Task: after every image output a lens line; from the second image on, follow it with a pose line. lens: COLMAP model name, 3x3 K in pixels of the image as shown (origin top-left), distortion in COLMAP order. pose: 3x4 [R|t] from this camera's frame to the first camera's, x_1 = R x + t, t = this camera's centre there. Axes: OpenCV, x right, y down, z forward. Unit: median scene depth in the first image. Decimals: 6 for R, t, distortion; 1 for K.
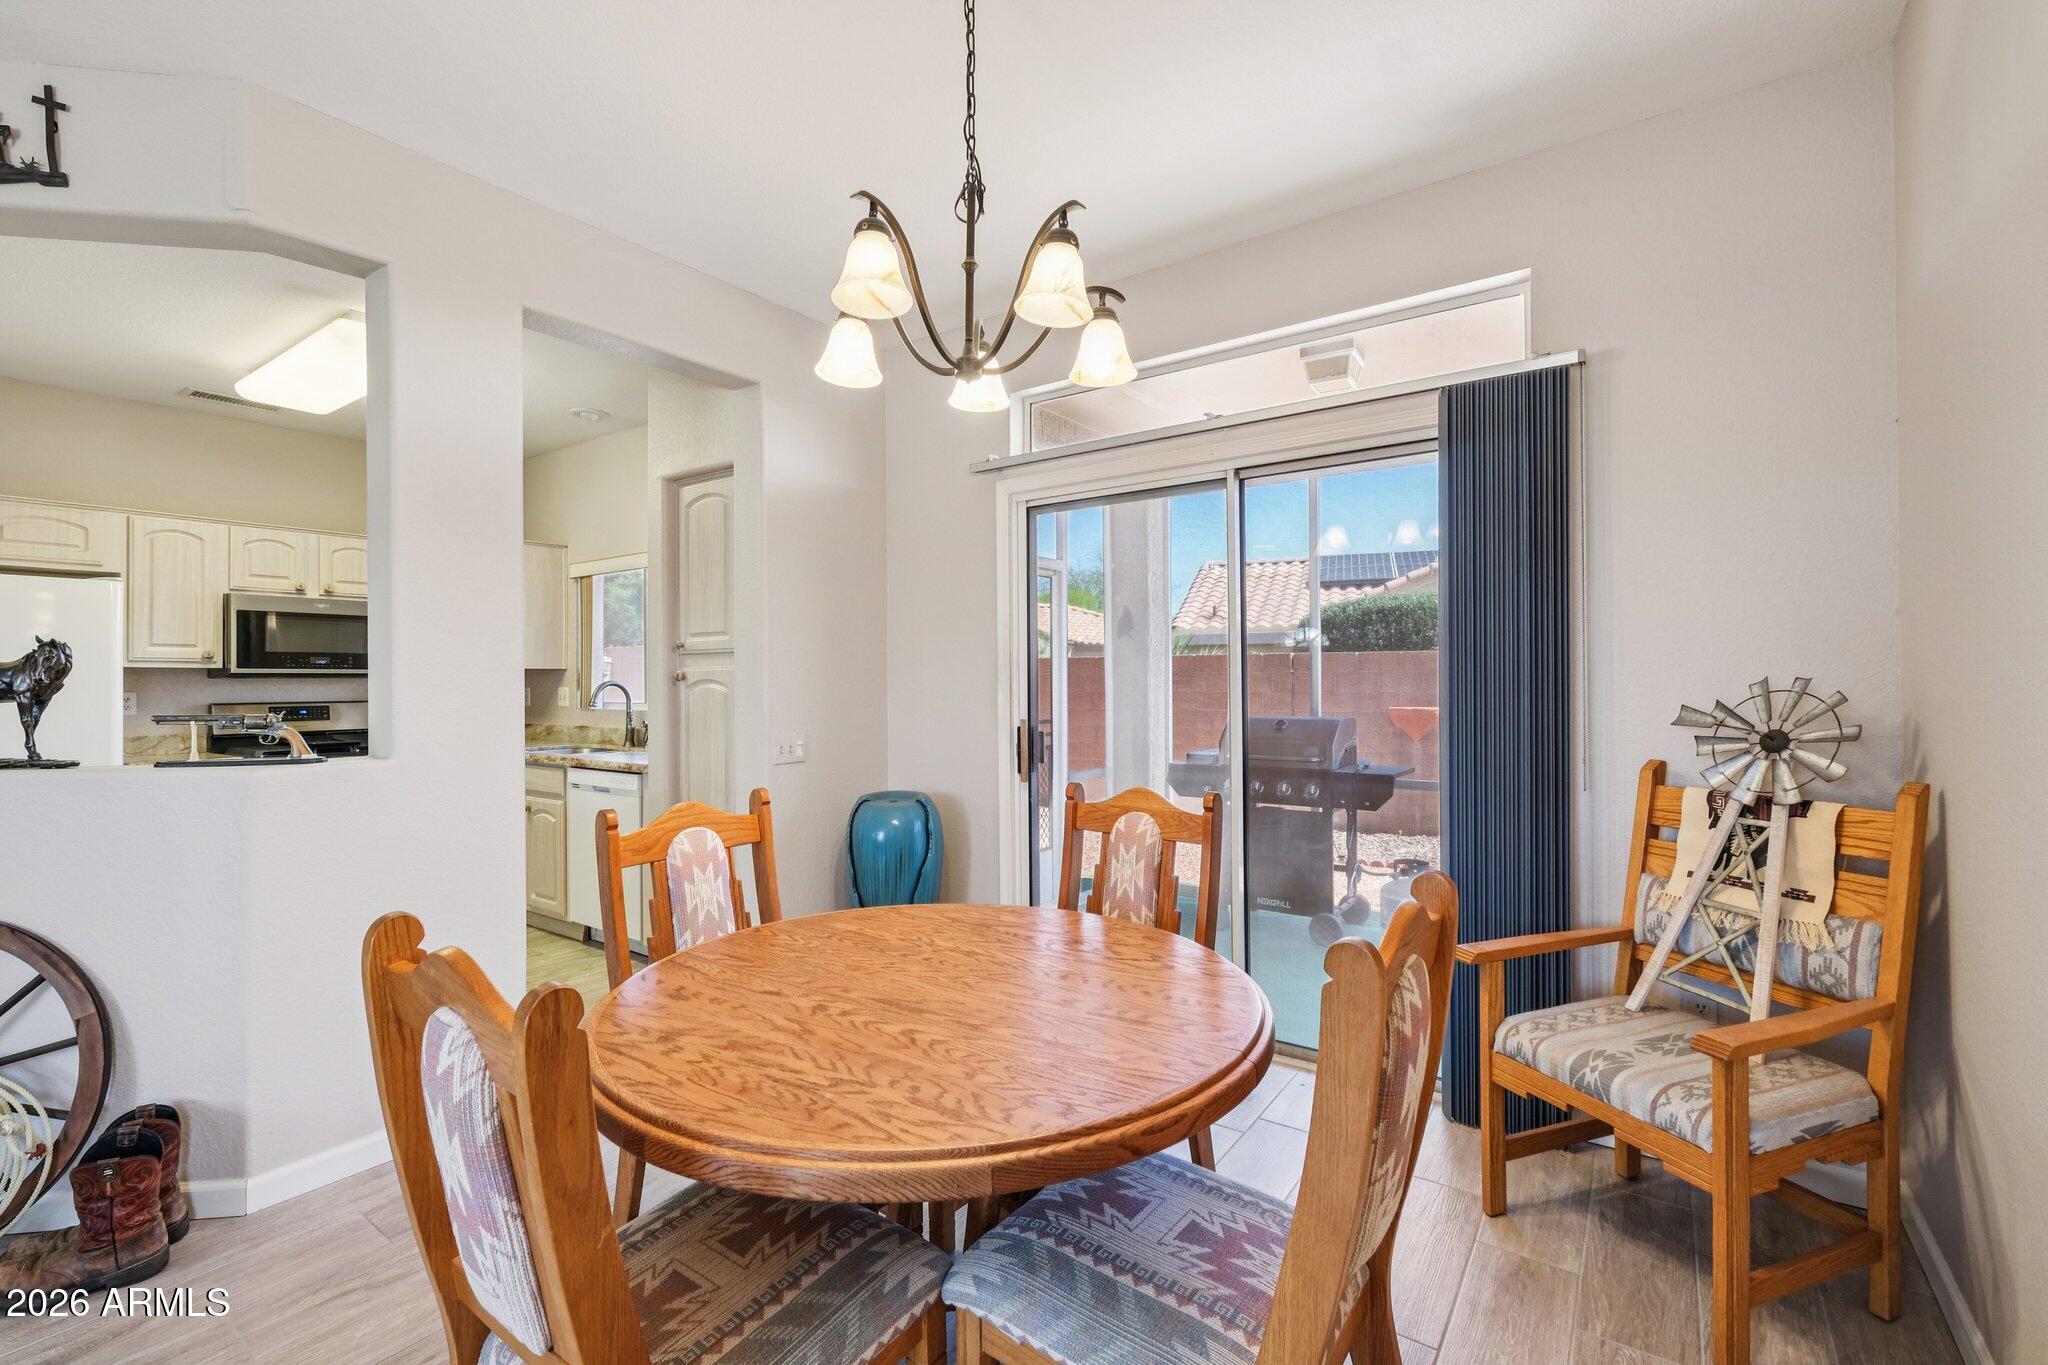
lens RADIAL K [[893.5, 0, 1019.2], [0, 893.5, 673.5], [0, 0, 1]] dist [-0.008933, 0.001197]
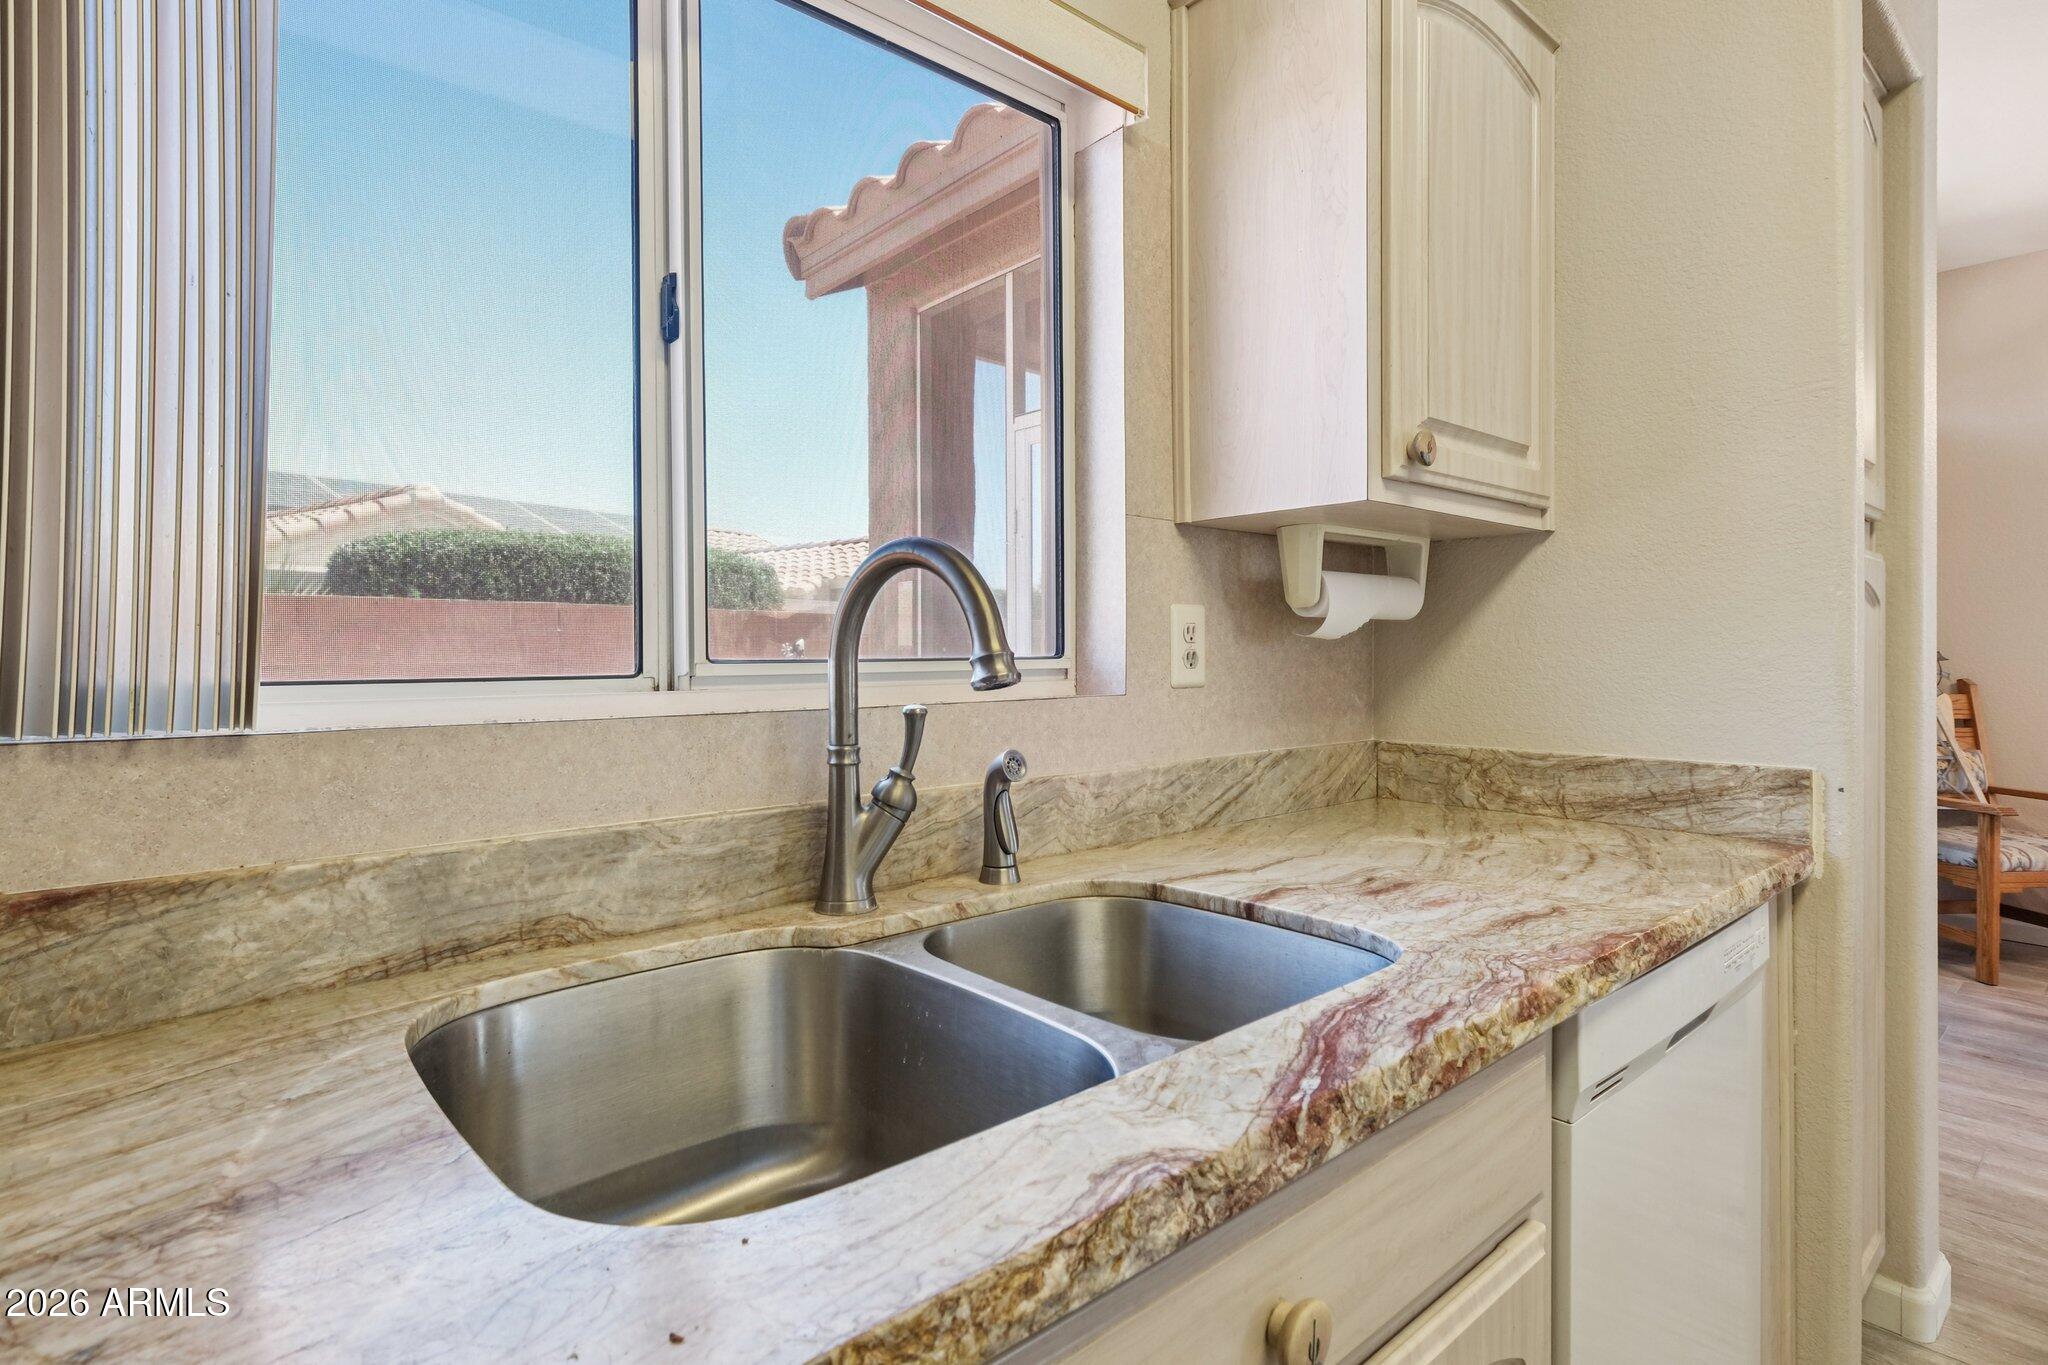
lens RADIAL K [[1018.5, 0, 1004.0], [0, 1018.5, 656.3], [0, 0, 1]] dist [0.010580, 0.000479]
pose [[0.252581, 0.001268, 0.967575, -0.704552], [-0.006100, 0.999981, 0.000282, 0.033454], [-0.967556, -0.005974, 0.252584, 1.015717]]
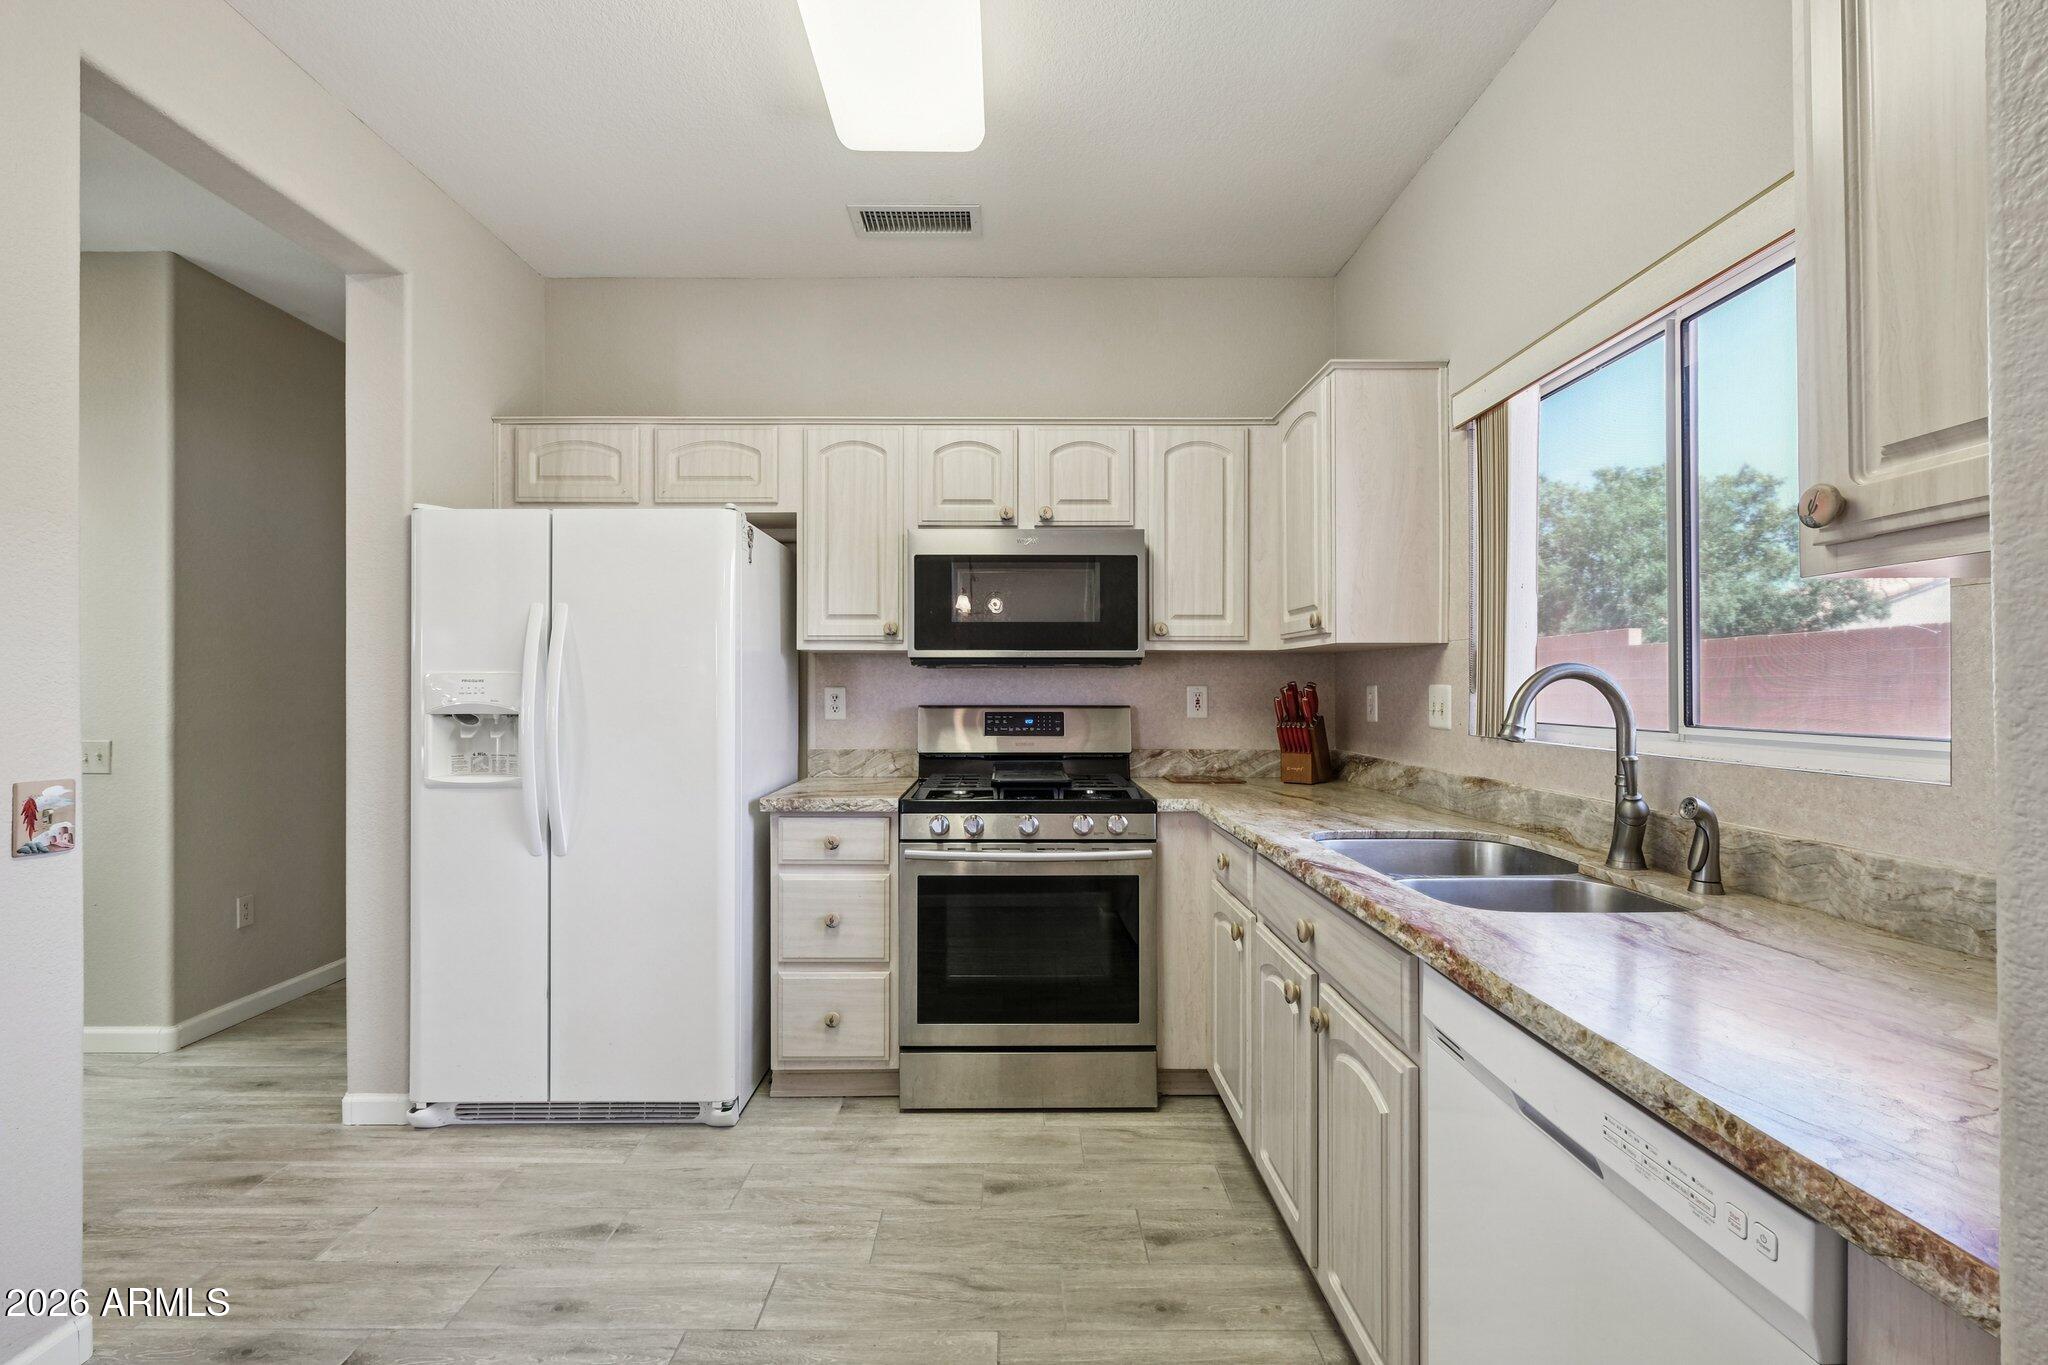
lens RADIAL K [[893.5, 0, 1029.5], [0, 893.5, 674.6], [0, 0, 1]] dist [-0.008933, 0.001197]
pose [[0.592961, -0.005043, -0.805216, -0.336829], [0.004265, 0.999986, -0.003123, 0.013486], [0.805220, -0.001582, 0.592974, 0.699161]]
